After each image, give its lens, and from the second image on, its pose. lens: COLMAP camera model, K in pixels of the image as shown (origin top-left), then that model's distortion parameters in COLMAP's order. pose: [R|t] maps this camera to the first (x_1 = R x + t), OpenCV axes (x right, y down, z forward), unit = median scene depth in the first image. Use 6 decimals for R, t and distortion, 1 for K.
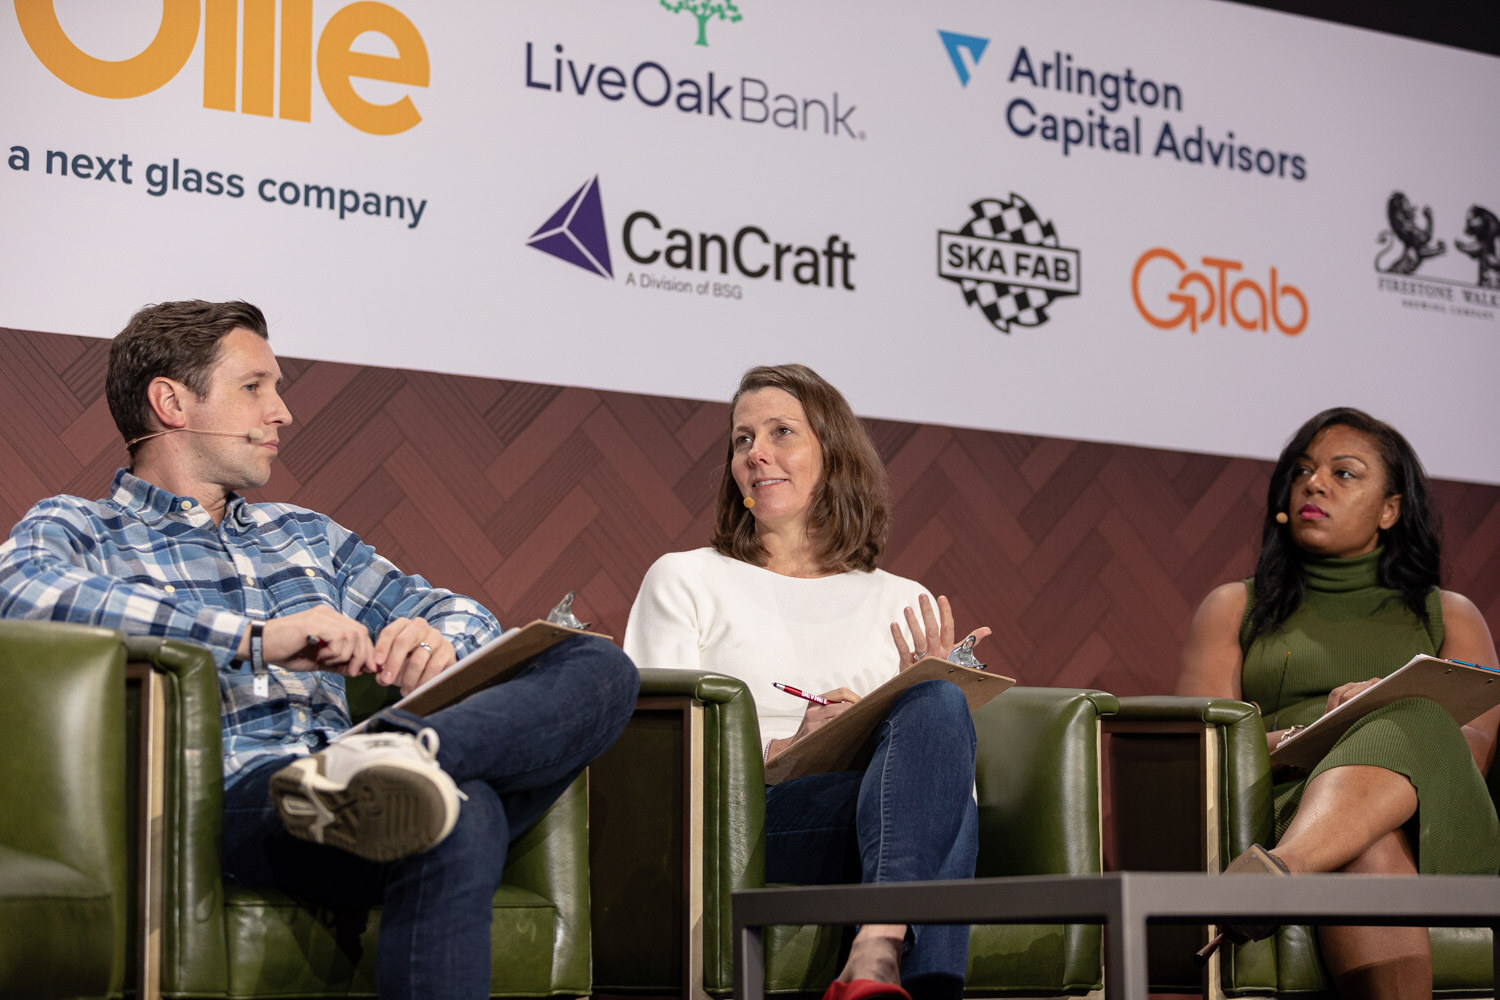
lens RADIAL K [[3596.4, 0, 750.0], [0, 3596.4, 500.0], [0, 0, 1]] dist [-0.066325, -0.276361]
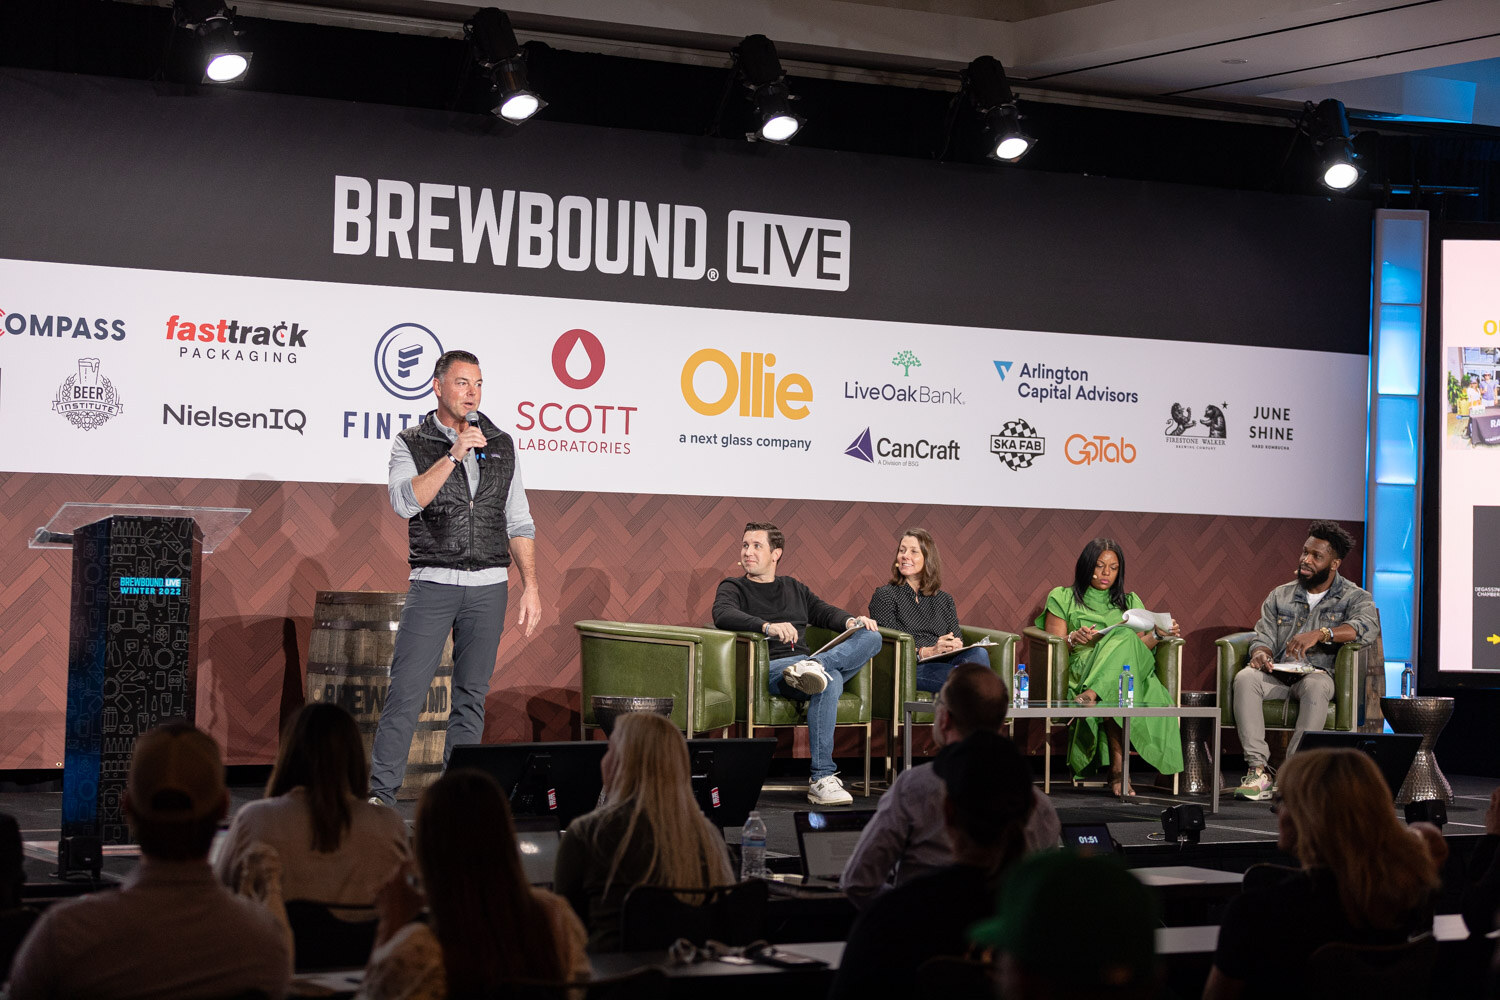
lens RADIAL K [[3338.9, 0, 750.0], [0, 3338.9, 500.0], [0, 0, 1]] dist [0.040191, -0.434576]
pose [[0.997728, 0.026708, -0.061847, 0.028326], [-0.019757, 0.993692, 0.110385, -0.312551], [0.064405, -0.108912, 0.991963, -1.601177]]
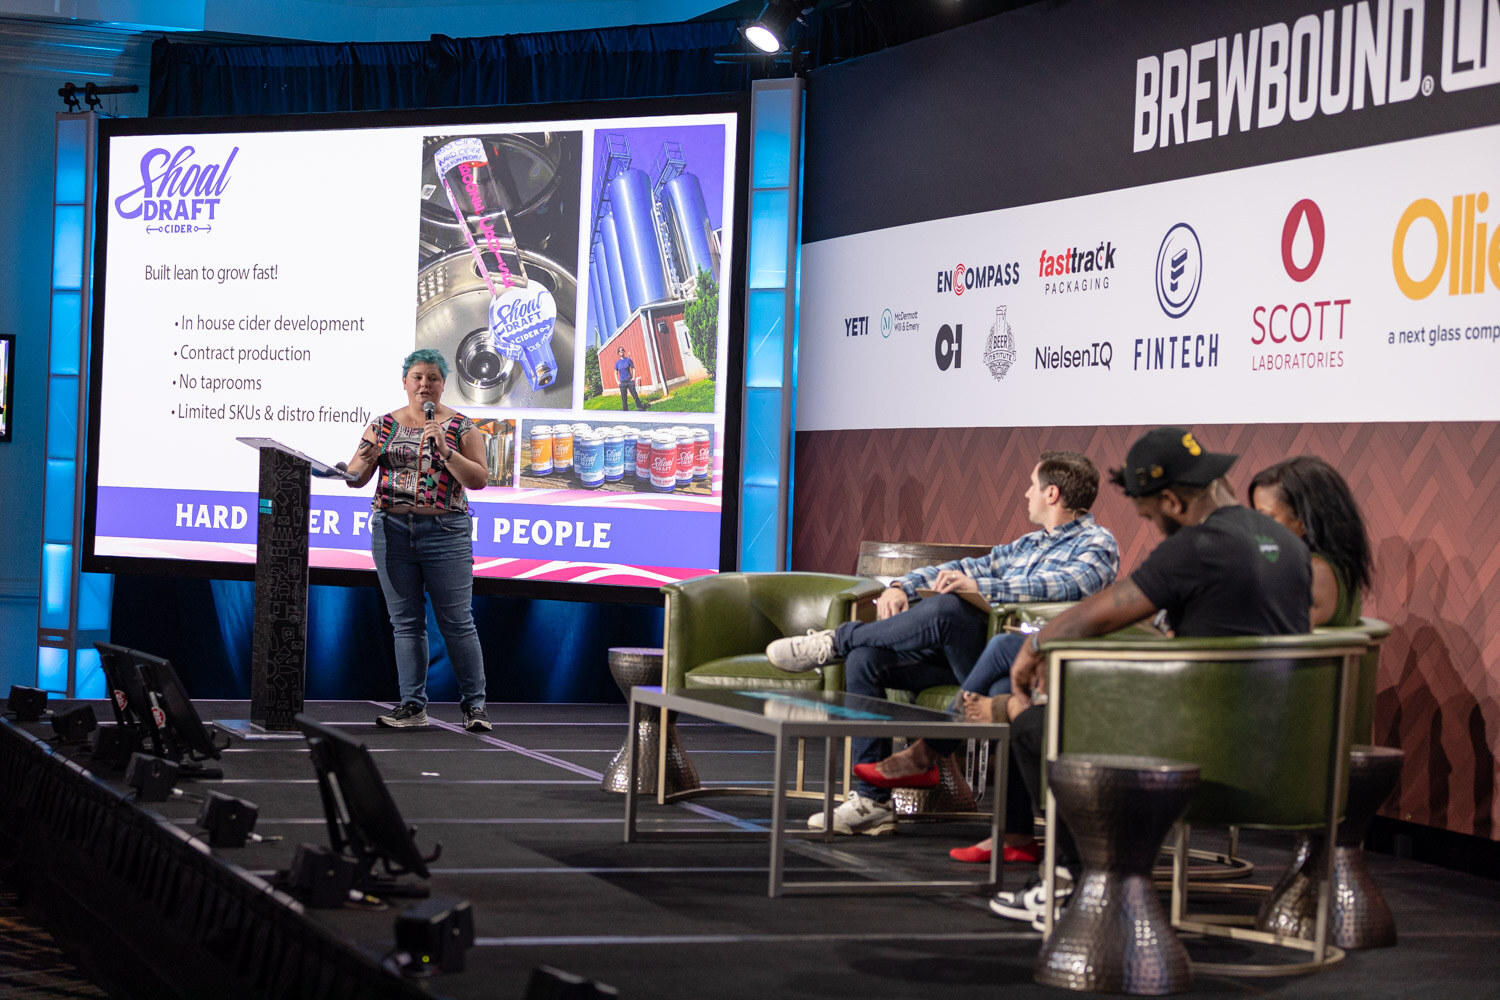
lens RADIAL K [[2982.0, 0, 686.8], [0, 2982.0, 532.9], [0, 0, 1]] dist [-0.122626, 0.280491]
pose [[-0.258587, 0.006219, -0.965968, 1.343776], [0.082702, 0.996450, -0.015724, 0.008445], [0.962441, -0.083954, -0.258183, 0.900843]]
